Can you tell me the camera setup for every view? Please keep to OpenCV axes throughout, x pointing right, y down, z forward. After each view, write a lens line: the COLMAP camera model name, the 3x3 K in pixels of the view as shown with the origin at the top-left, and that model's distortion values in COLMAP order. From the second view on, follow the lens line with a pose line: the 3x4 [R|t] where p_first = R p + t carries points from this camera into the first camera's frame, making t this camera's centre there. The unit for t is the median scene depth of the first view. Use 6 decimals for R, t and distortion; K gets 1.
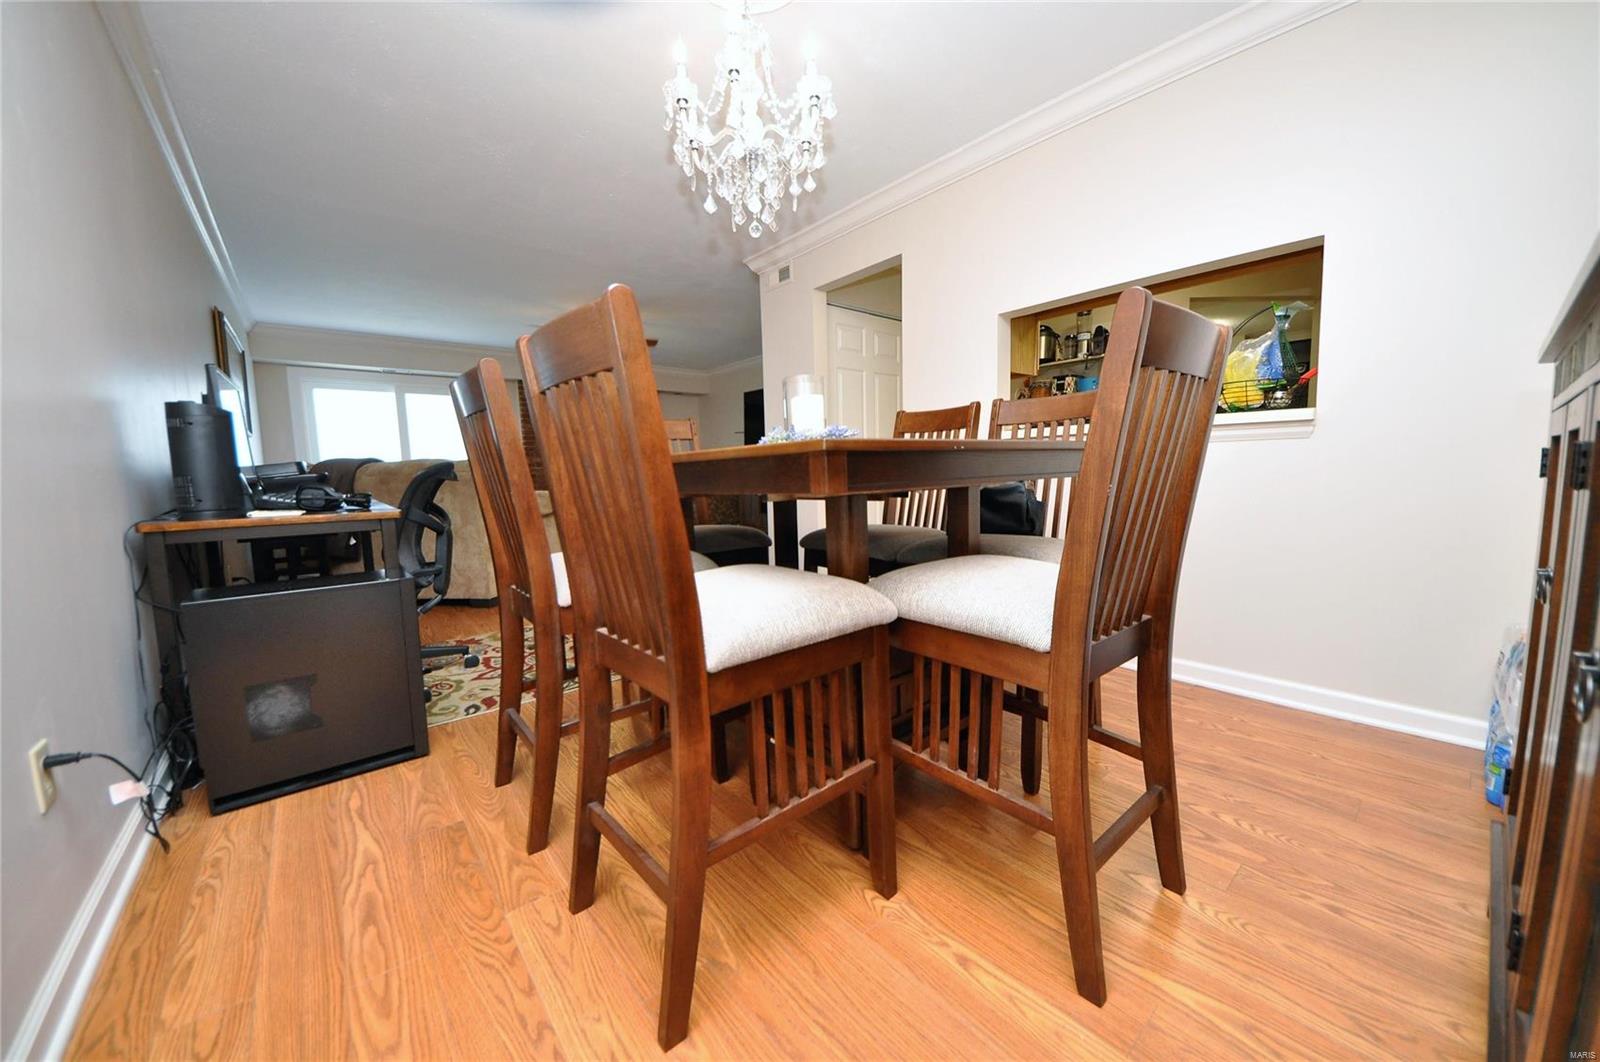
lens RADIAL K [[580.8, 0, 807.3], [0, 580.8, 528.9], [0, 0, 1]] dist [0.013731, -0.002474]
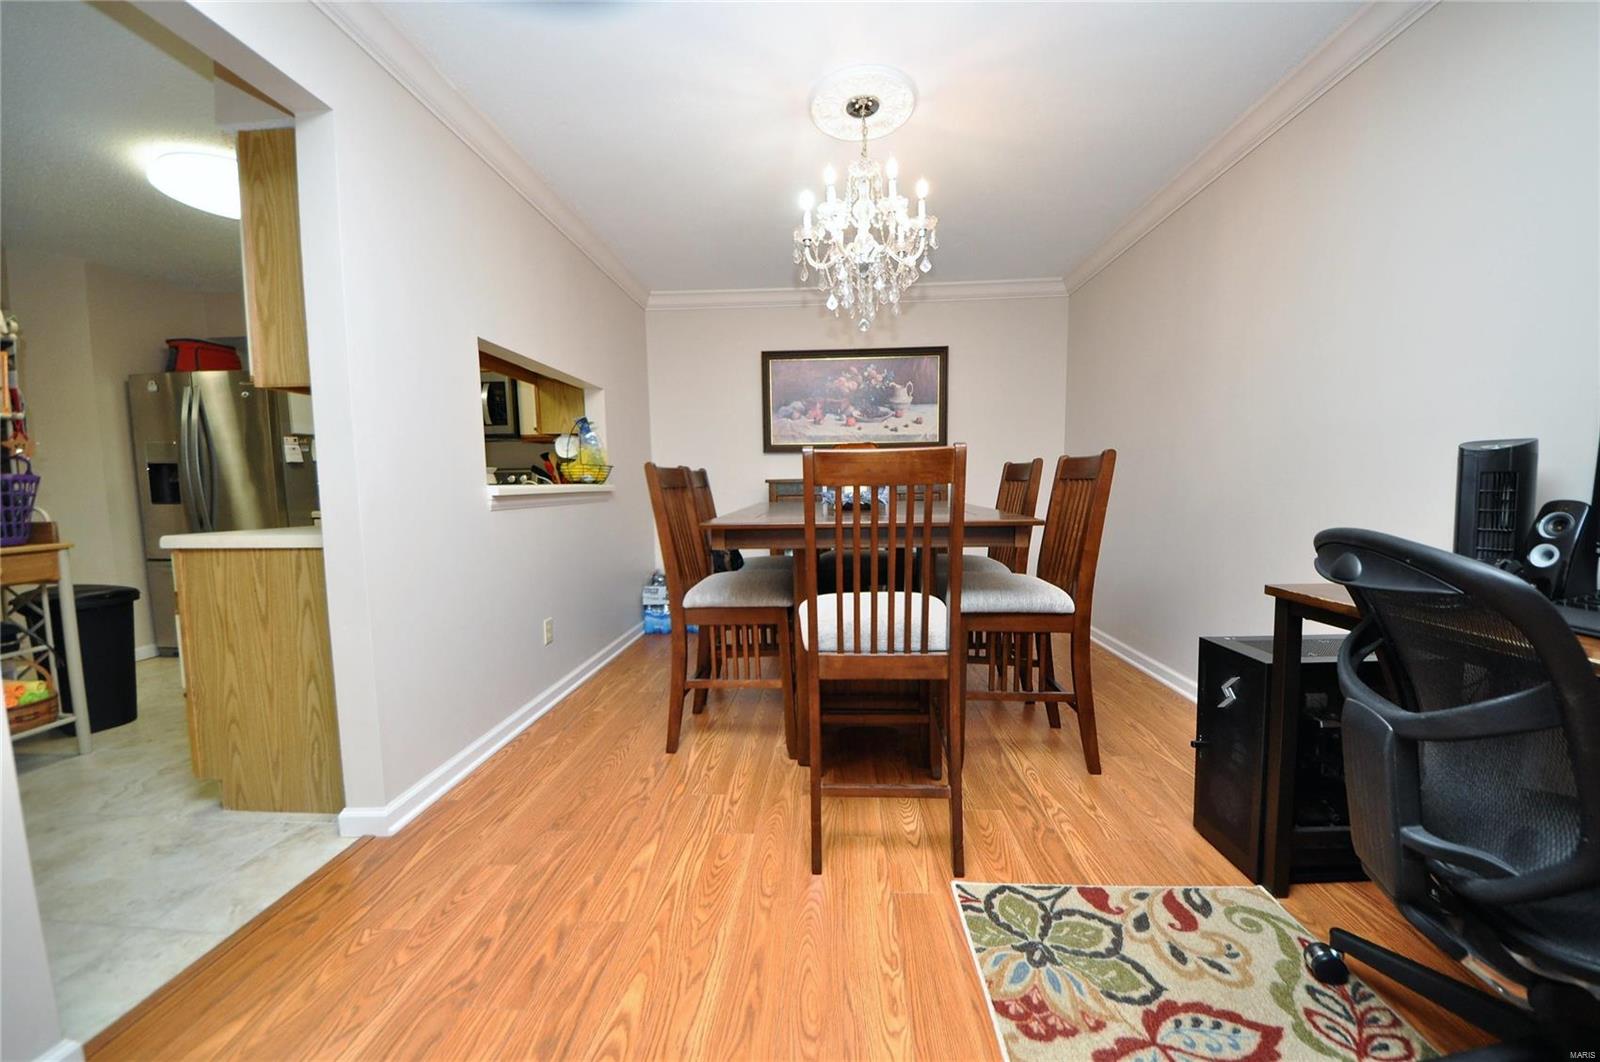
lens RADIAL K [[580.8, 0, 802.9], [0, 580.8, 528.8], [0, 0, 1]] dist [0.013731, -0.002474]
pose [[-0.733545, -0.028765, 0.679032, -0.632444], [0.100791, 0.983452, 0.150543, -0.234518], [-0.672125, 0.178870, -0.718507, 1.574130]]
